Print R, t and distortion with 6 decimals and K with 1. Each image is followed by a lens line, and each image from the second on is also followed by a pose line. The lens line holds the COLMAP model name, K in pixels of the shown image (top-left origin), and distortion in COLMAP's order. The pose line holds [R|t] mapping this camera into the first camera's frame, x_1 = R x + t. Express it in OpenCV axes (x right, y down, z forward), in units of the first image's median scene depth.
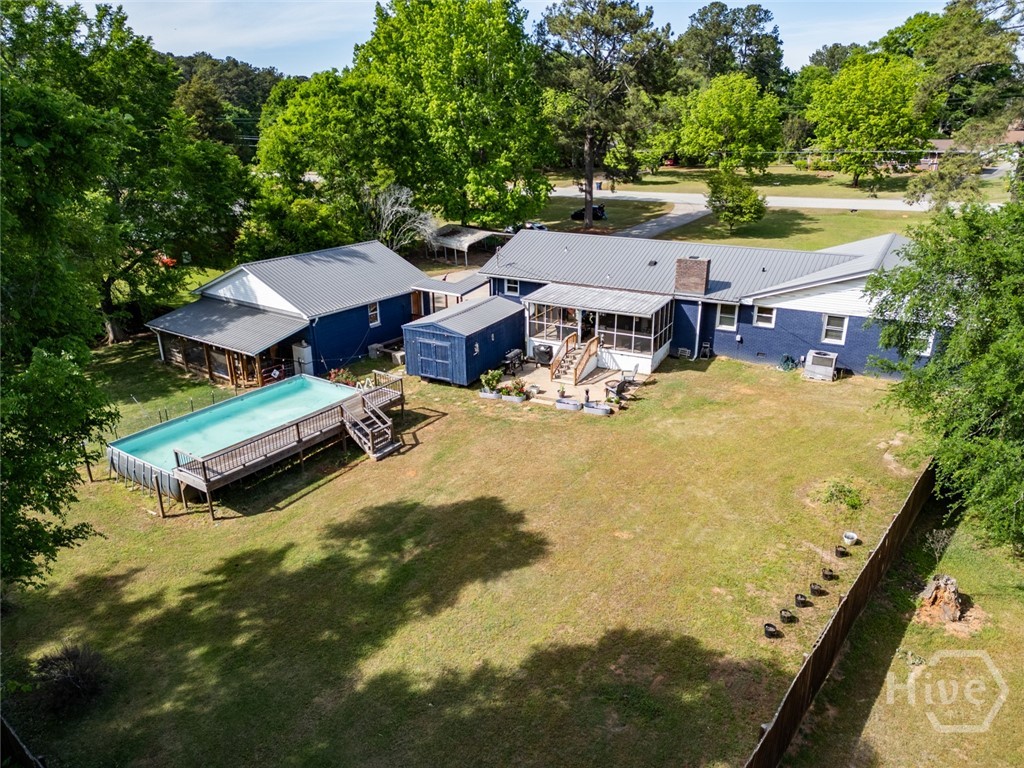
lens RADIAL K [[712.1, 0, 515.2], [0, 712.1, 388.0], [0, 0, 1]] dist [0.109967, -0.123536]
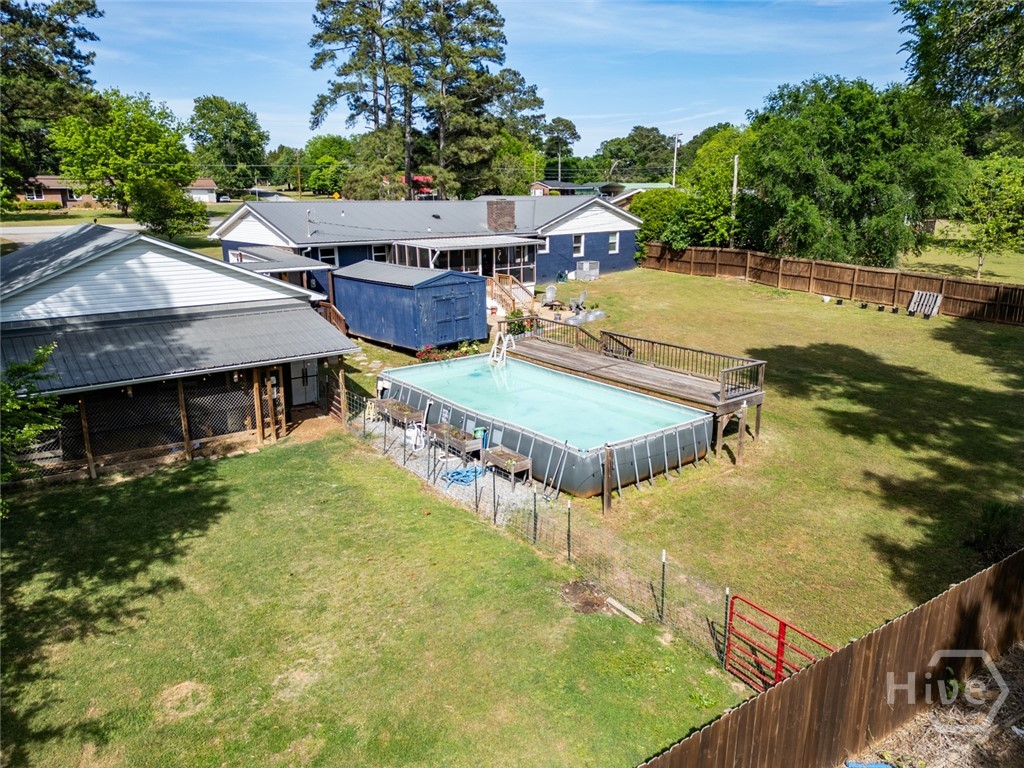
lens RADIAL K [[712.1, 0, 515.2], [0, 712.1, 388.0], [0, 0, 1]] dist [0.109967, -0.123536]
pose [[0.302893, -0.244674, 0.921081, -0.866591], [0.341340, 0.930216, 0.134853, -0.051535], [-0.889799, 0.273556, 0.365273, 0.658854]]
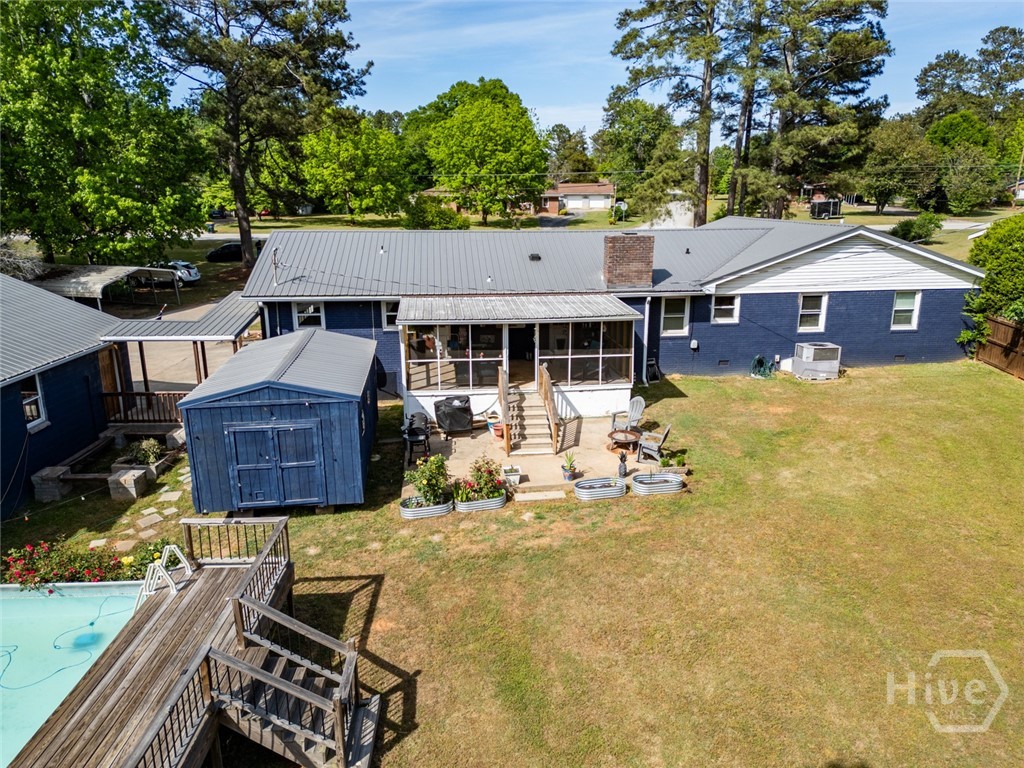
lens RADIAL K [[718.6, 0, 516.0], [0, 718.6, 387.4], [0, 0, 1]] dist [0.051234, -0.033407]
pose [[0.809829, -0.148788, 0.567485, -0.240274], [0.206436, 0.977712, -0.038250, -0.038225], [-0.549146, 0.148125, 0.822495, 0.535924]]
